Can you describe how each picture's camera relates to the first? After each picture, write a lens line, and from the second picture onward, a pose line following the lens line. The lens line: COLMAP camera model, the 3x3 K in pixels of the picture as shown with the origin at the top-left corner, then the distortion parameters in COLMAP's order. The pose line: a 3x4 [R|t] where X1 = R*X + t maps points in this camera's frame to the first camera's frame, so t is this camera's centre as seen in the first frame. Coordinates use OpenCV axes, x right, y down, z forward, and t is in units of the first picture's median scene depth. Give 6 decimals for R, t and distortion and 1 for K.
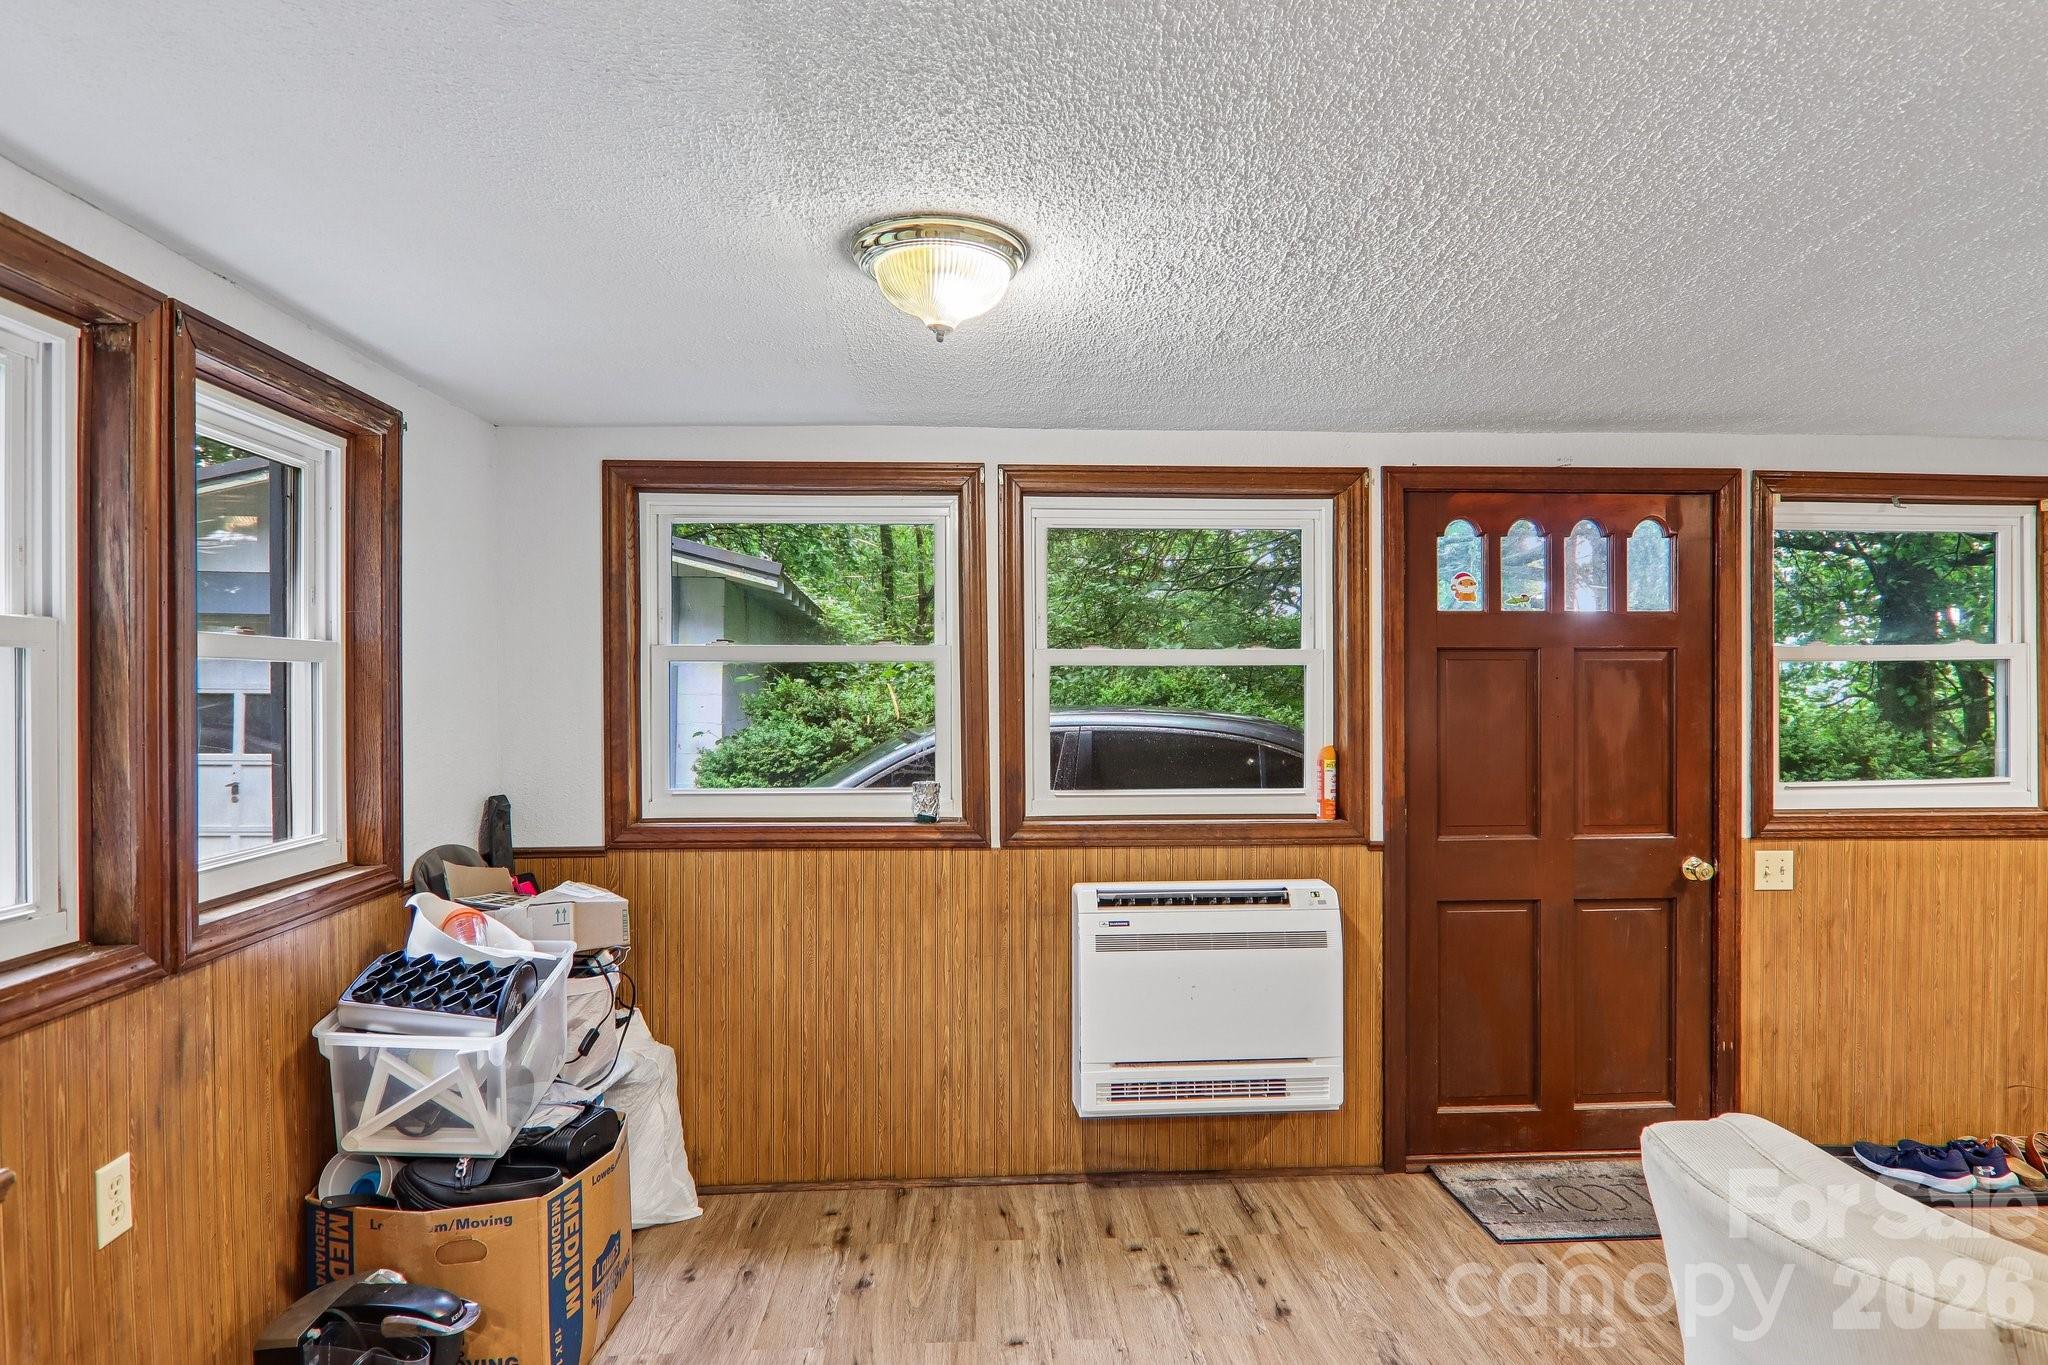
lens RADIAL K [[1182.5, 0, 1032.1], [0, 1182.5, 690.8], [0, 0, 1]] dist [0.019755, -0.022025]
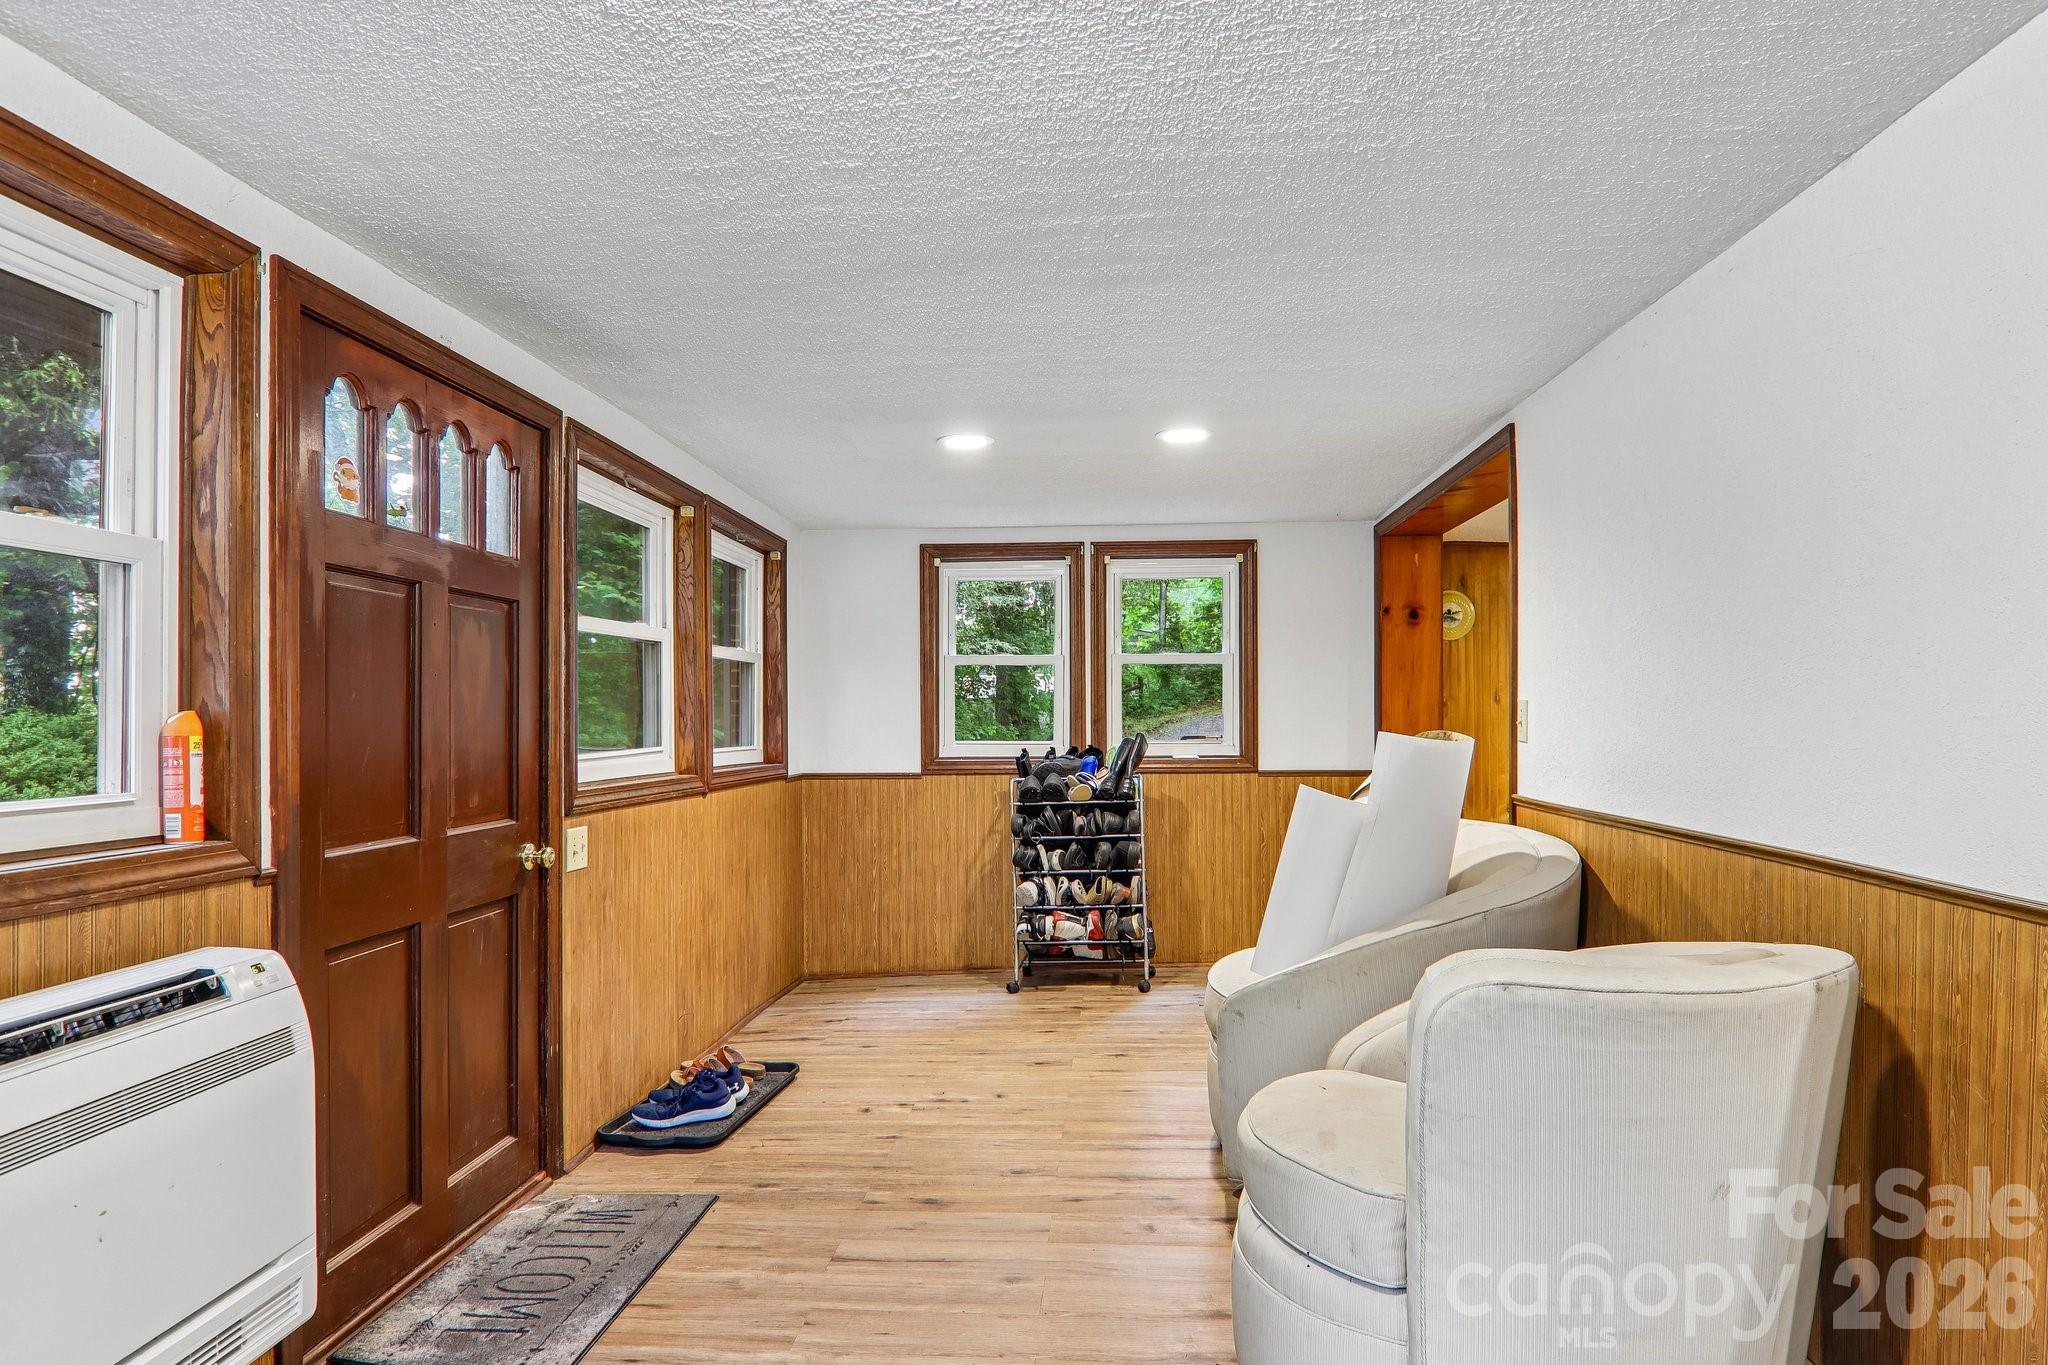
lens RADIAL K [[1182.5, 0, 1032.1], [0, 1182.5, 690.8], [0, 0, 1]] dist [0.019755, -0.022025]
pose [[0.141553, 0.020156, 0.989725, -0.262173], [0.003983, 0.999773, -0.020930, 0.050015], [-0.989923, 0.006905, 0.141441, 0.526101]]
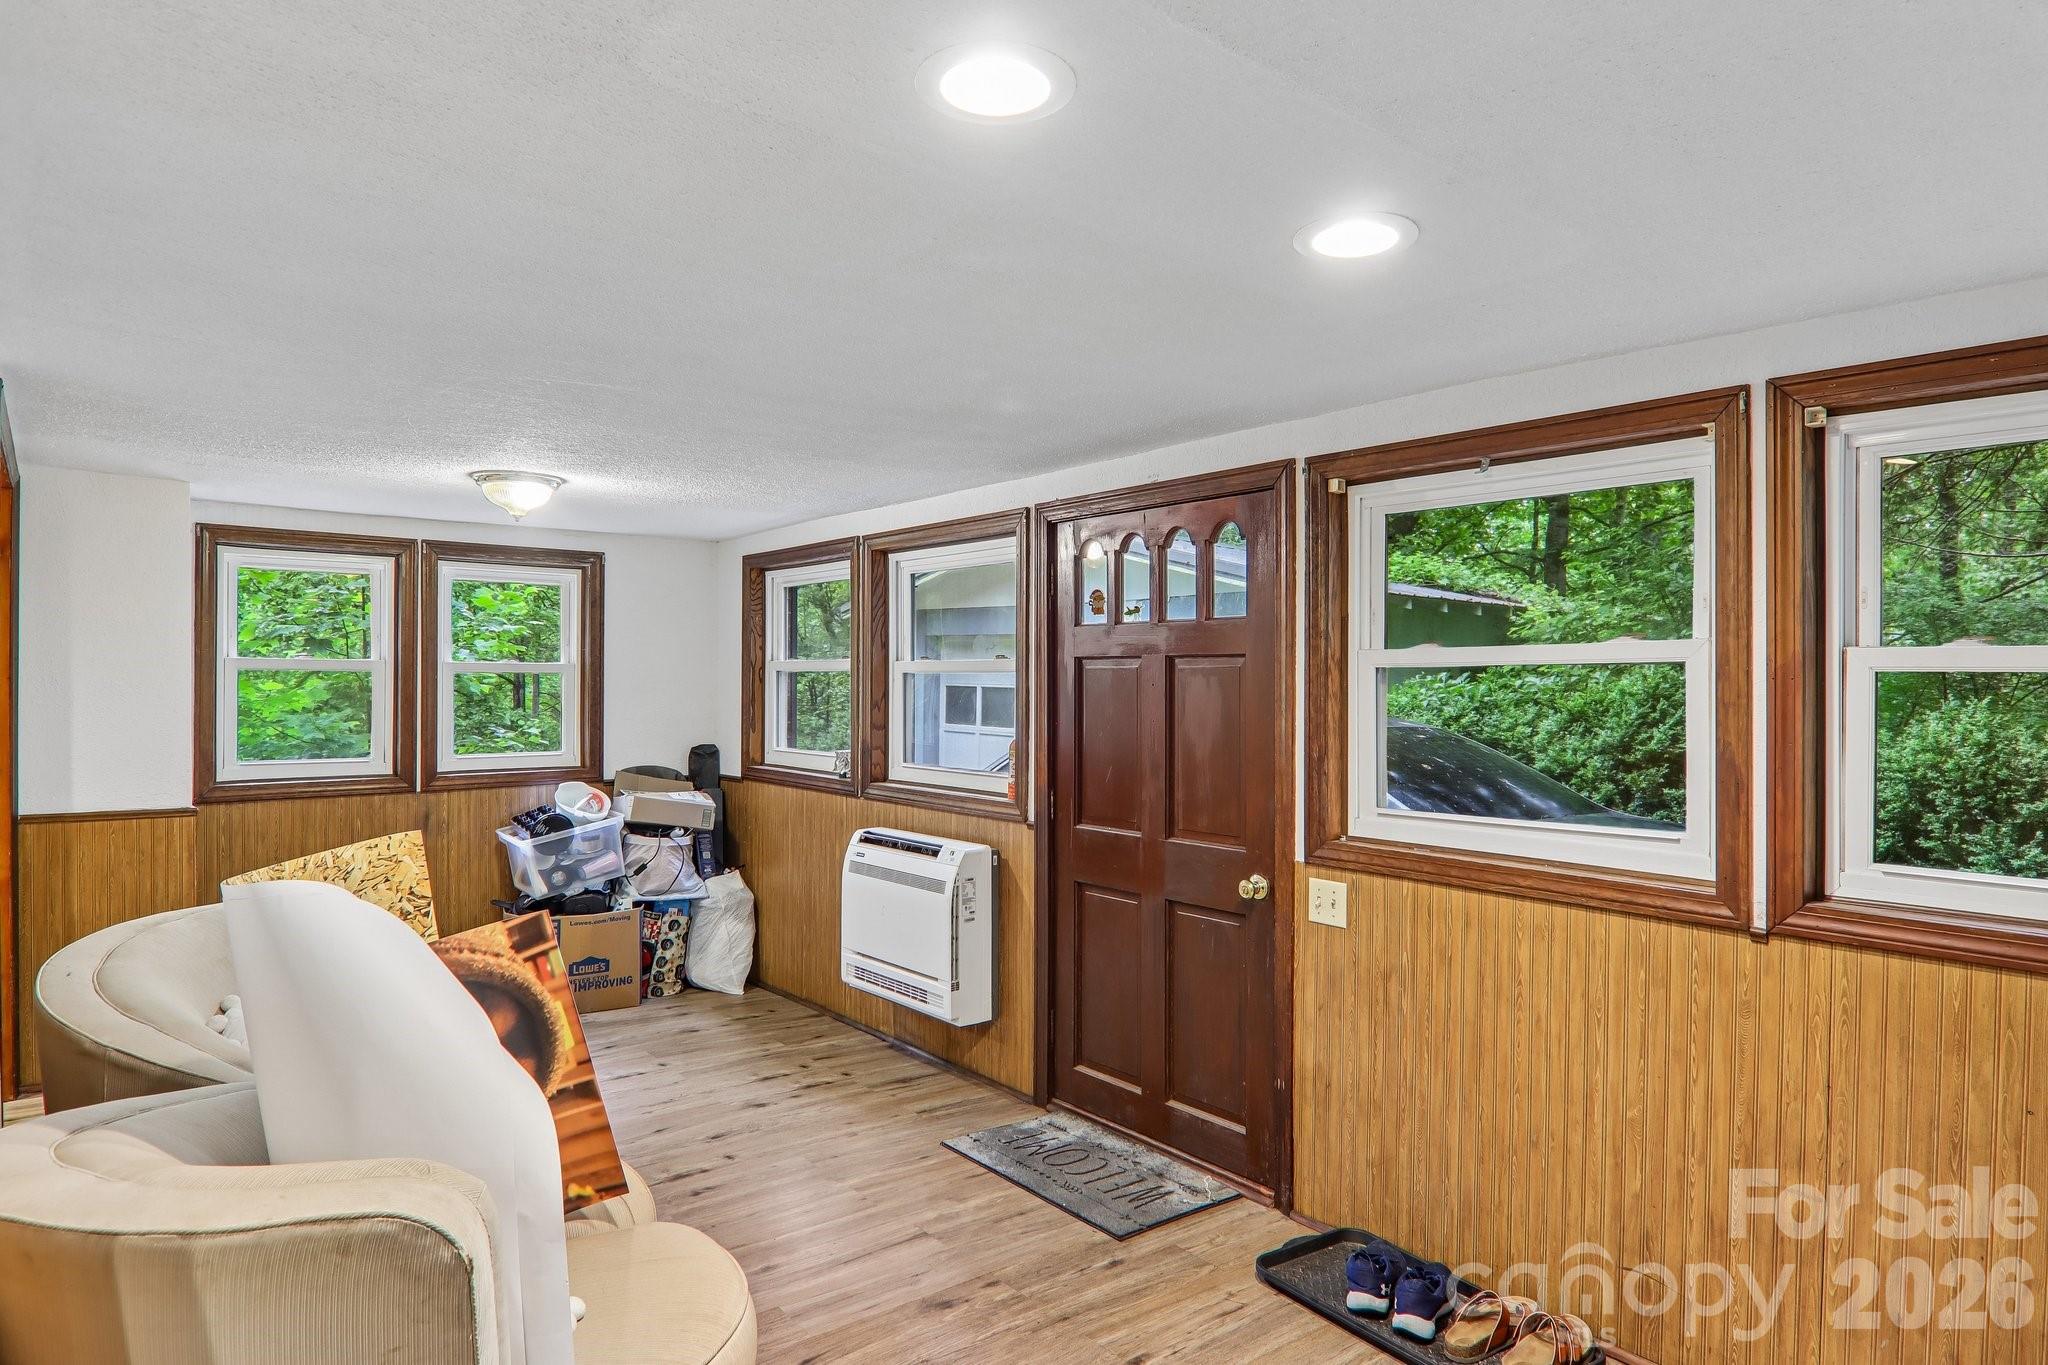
lens RADIAL K [[1182.5, 0, 1032.1], [0, 1182.5, 690.8], [0, 0, 1]] dist [0.019755, -0.022025]
pose [[0.584998, 0.011883, -0.810947, 1.242658], [-0.015975, 0.999868, 0.003128, -0.006654], [0.810877, 0.011125, 0.585111, 0.307995]]
